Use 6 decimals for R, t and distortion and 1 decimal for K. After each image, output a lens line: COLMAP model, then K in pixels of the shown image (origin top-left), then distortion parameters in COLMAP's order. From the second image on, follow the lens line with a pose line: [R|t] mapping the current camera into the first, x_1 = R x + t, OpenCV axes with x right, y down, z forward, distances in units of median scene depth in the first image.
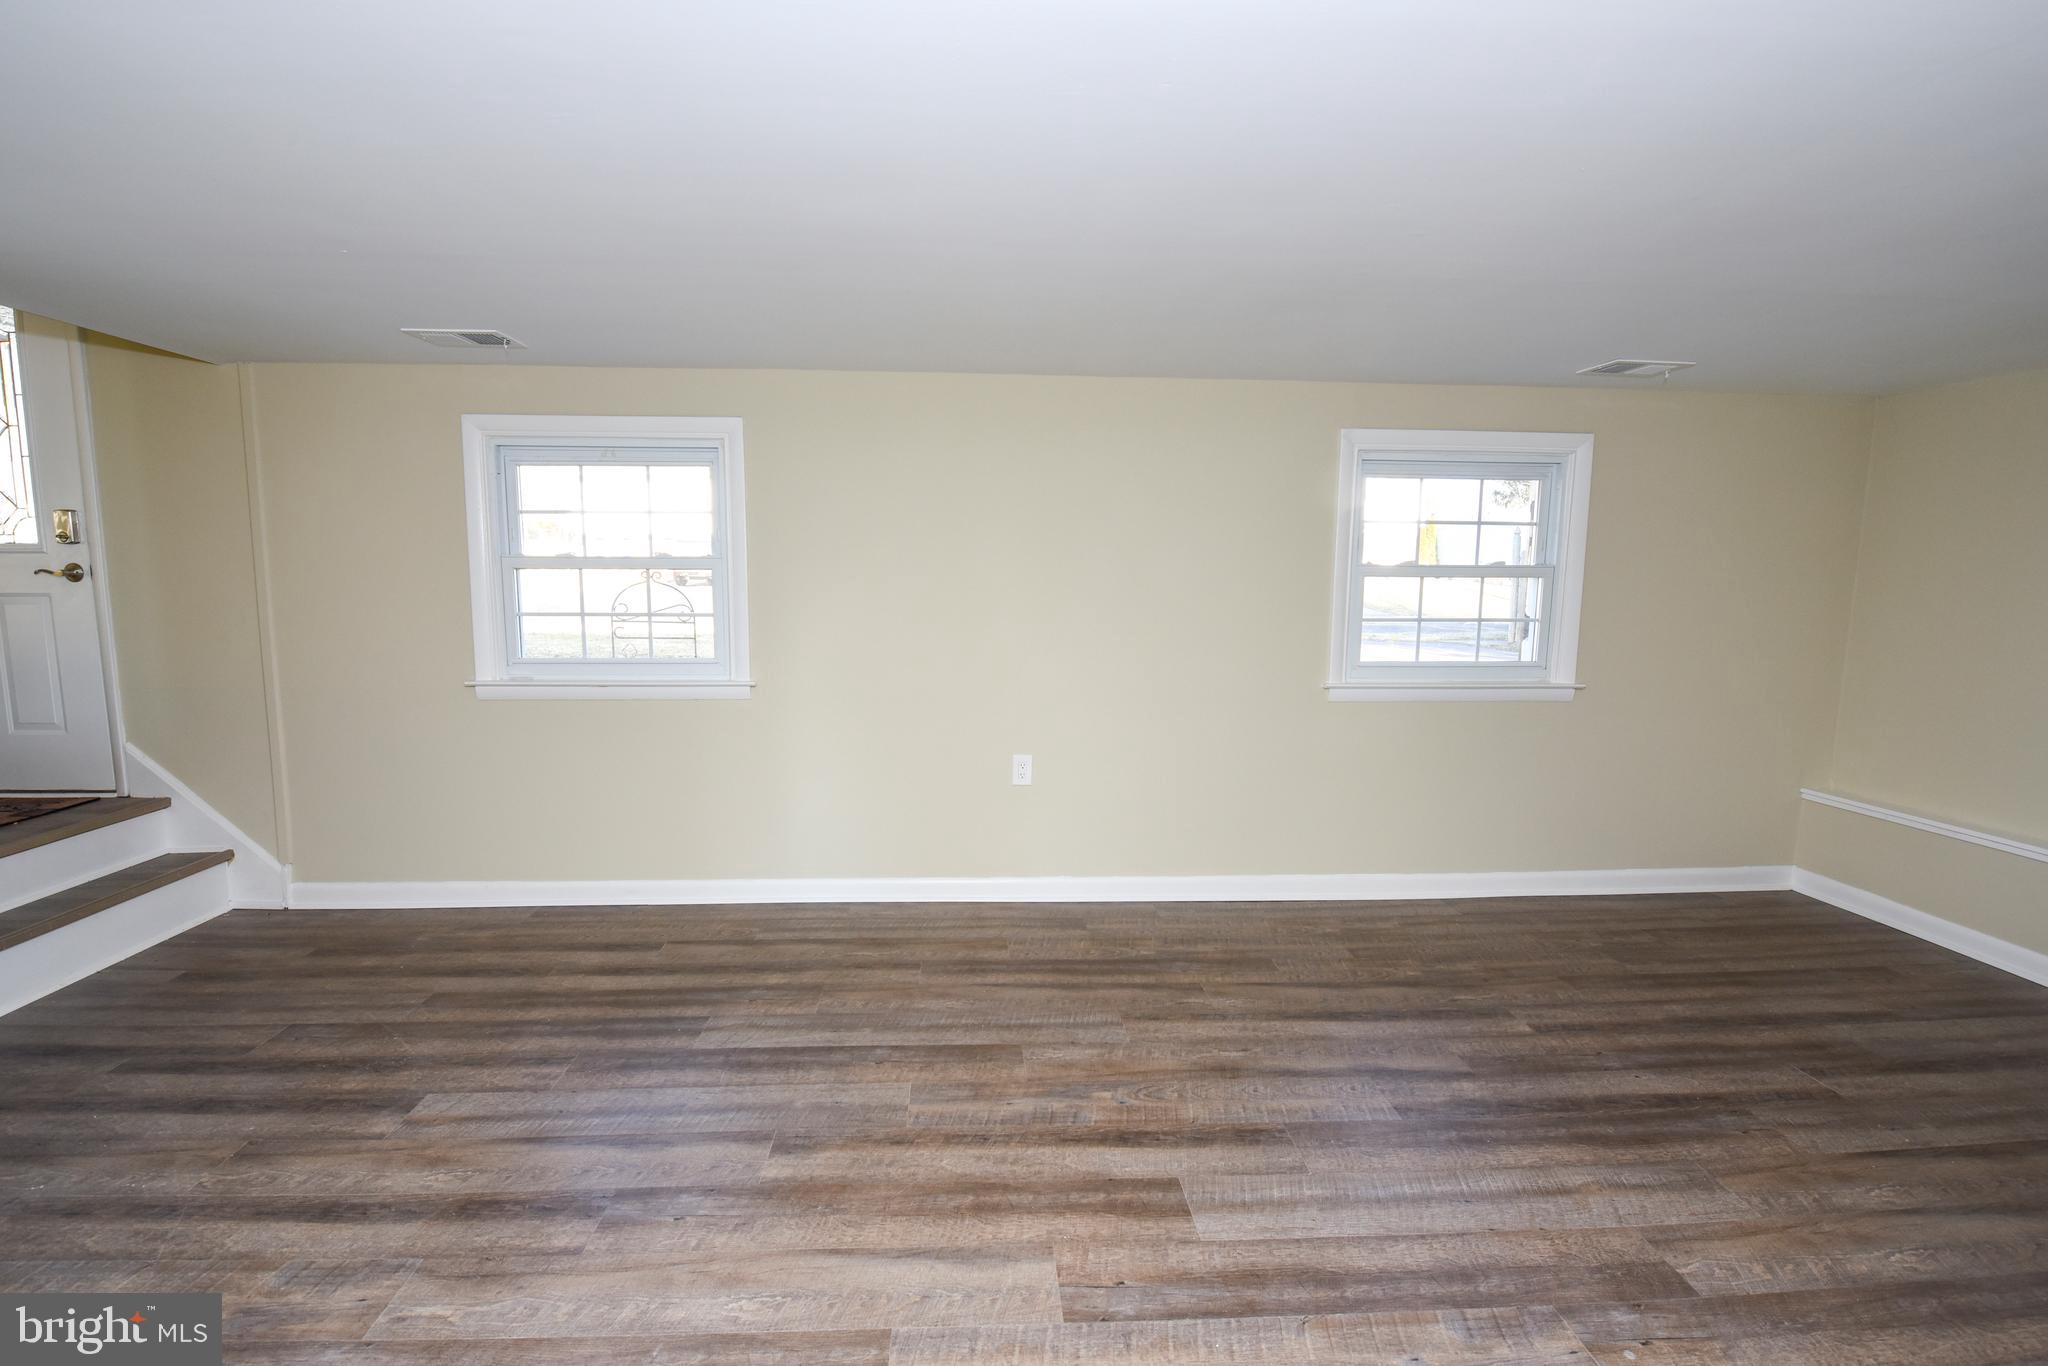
lens RADIAL K [[846.7, 0, 1038.3], [0, 846.7, 678.1], [0, 0, 1]] dist [-0.017113, -0.000850]
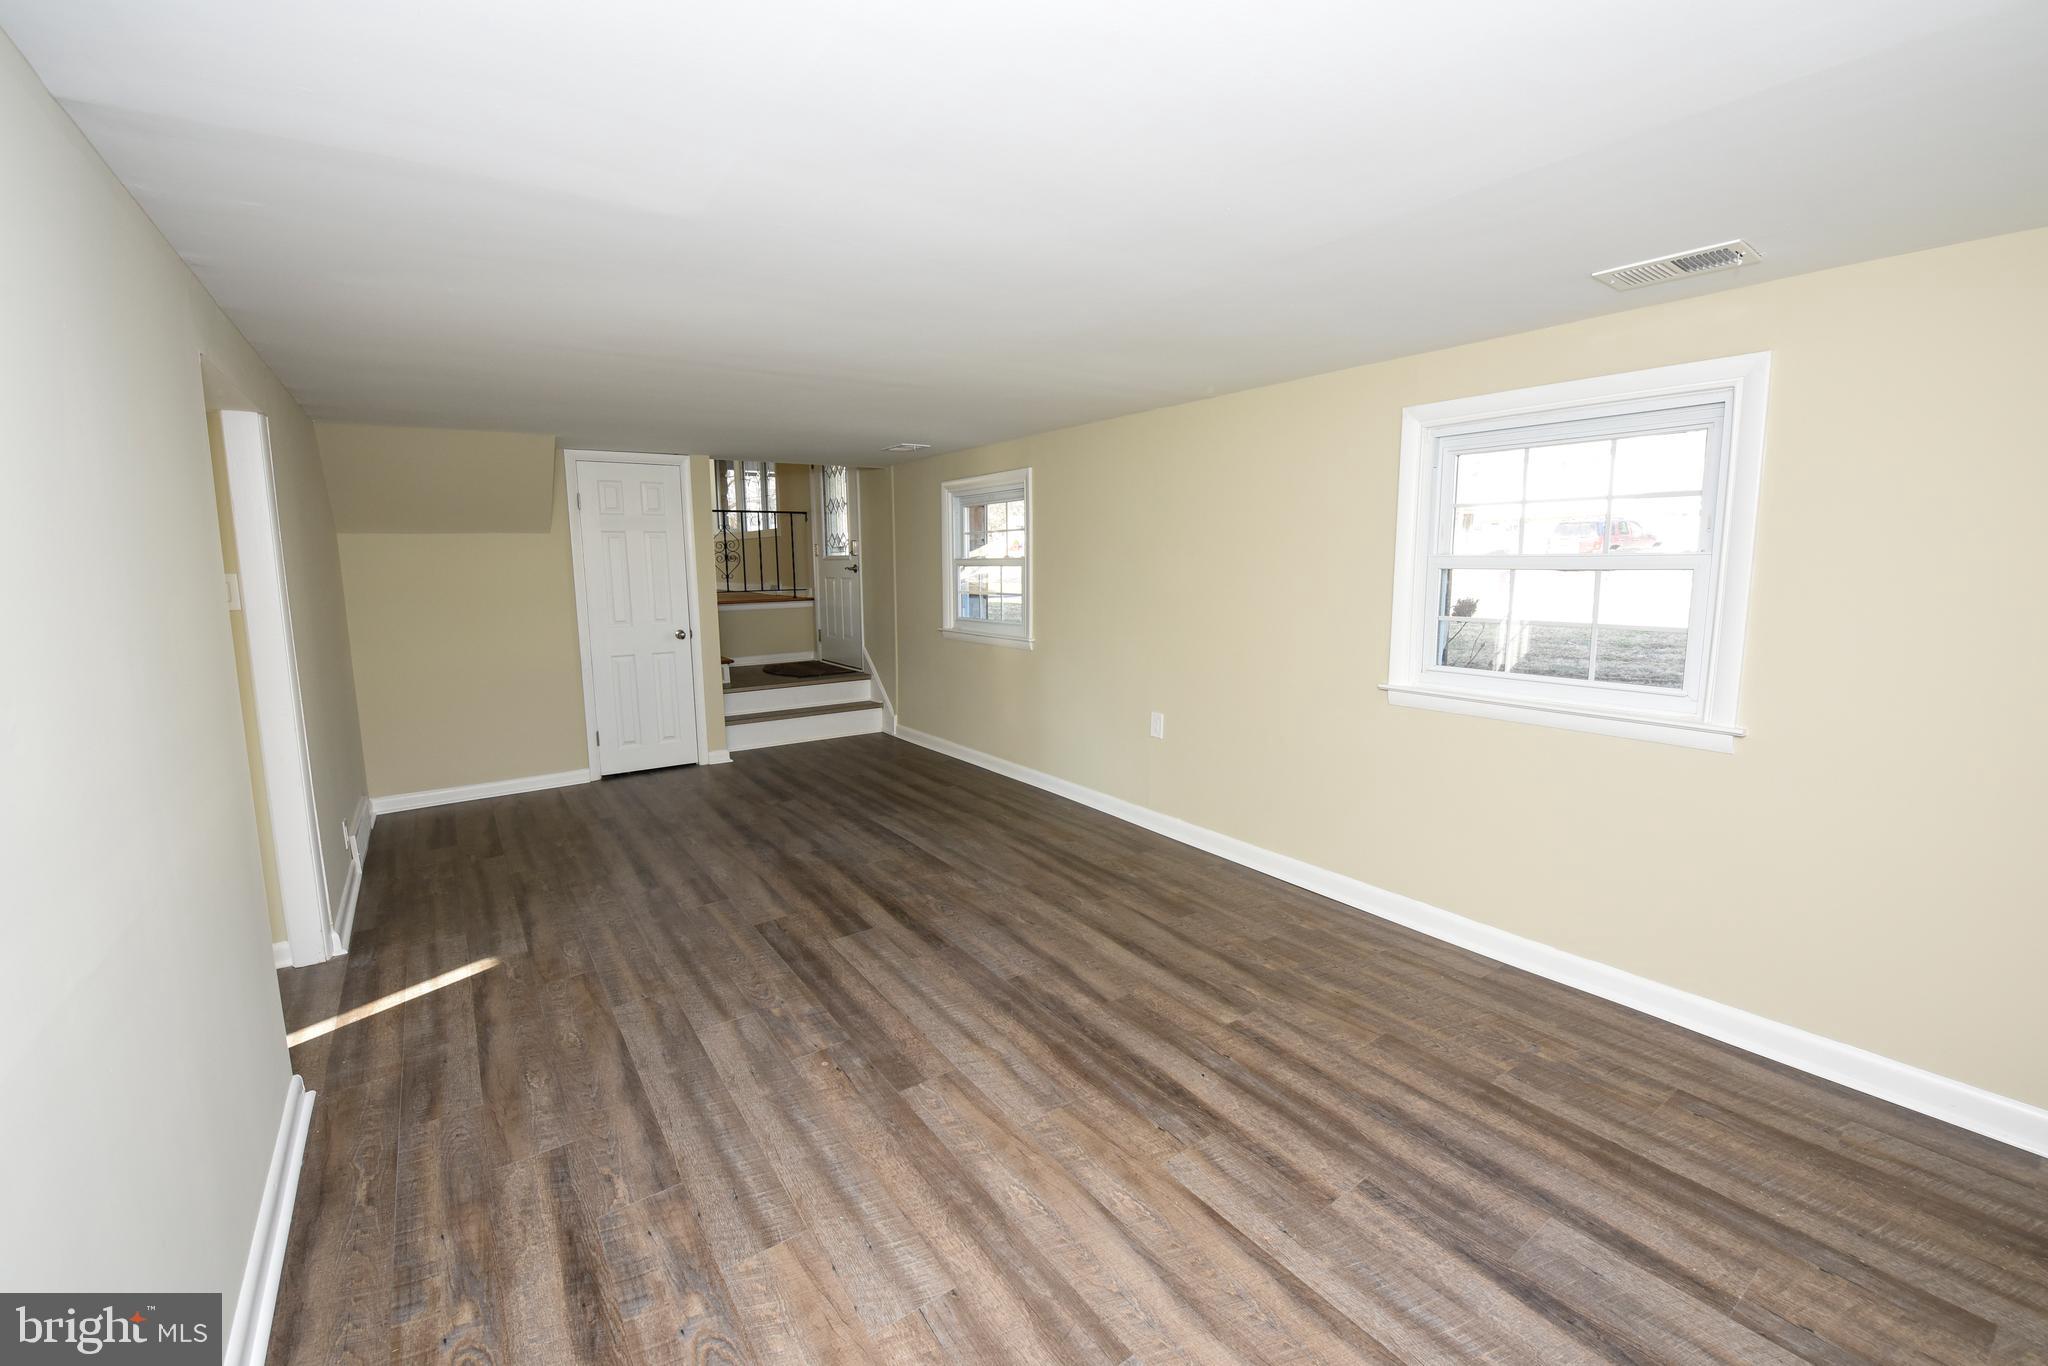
lens RADIAL K [[846.7, 0, 1038.3], [0, 846.7, 678.1], [0, 0, 1]] dist [-0.017113, -0.000850]
pose [[0.530892, 0.103363, -0.841113, 1.286041], [-0.084216, 0.994056, 0.069002, -0.041688], [0.843245, 0.034203, 0.536441, 0.256219]]
